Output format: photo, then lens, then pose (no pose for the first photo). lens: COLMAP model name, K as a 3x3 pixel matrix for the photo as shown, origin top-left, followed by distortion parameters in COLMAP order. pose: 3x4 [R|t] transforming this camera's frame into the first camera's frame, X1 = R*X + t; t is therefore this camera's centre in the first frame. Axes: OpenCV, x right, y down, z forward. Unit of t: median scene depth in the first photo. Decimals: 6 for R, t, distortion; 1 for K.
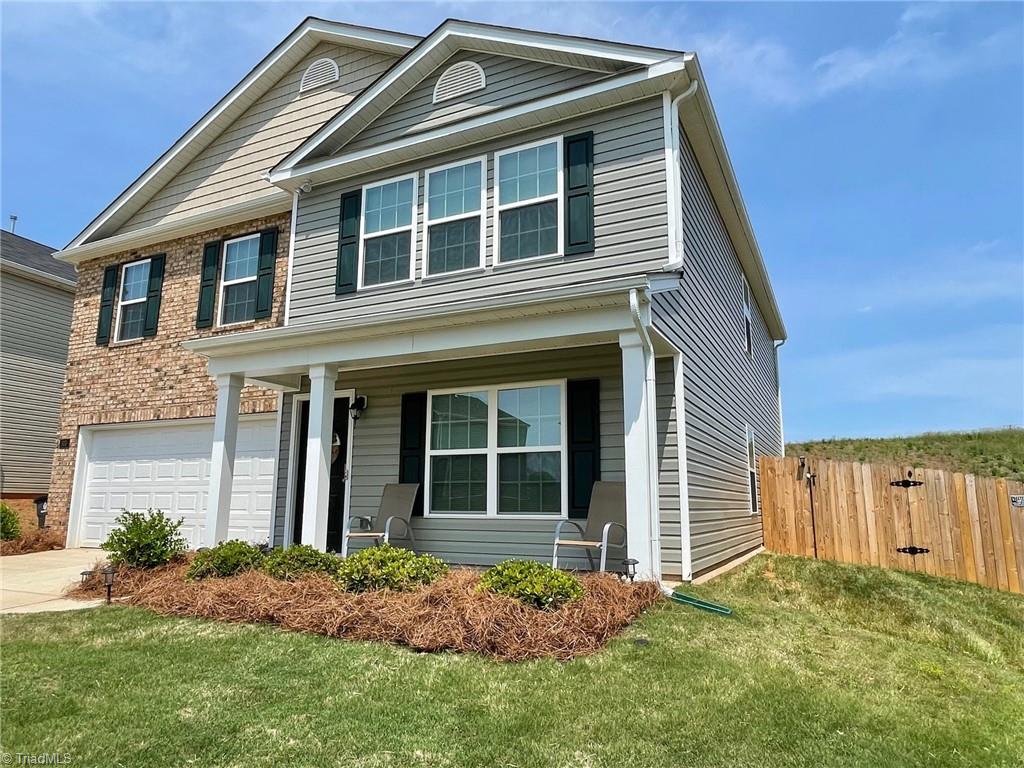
lens RADIAL K [[658.2, 0, 512.4], [0, 658.2, 384.9], [0, 0, 1]] dist [0.000297, 0.001082]
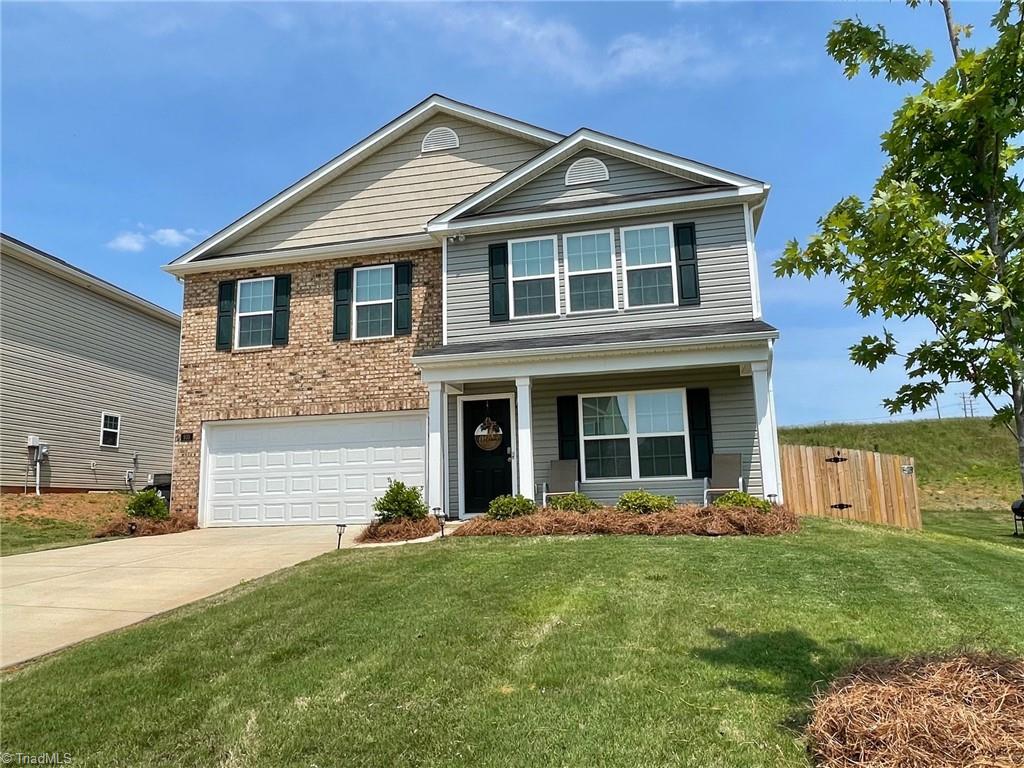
lens RADIAL K [[687.4, 0, 512.3], [0, 687.4, 381.9], [0, 0, 1]] dist [0.003163, 0.000500]
pose [[0.973723, 0.009490, 0.227538, -0.485014], [-0.009925, 0.999950, 0.000767, -0.014677], [-0.227519, -0.003005, 0.973769, -0.329501]]
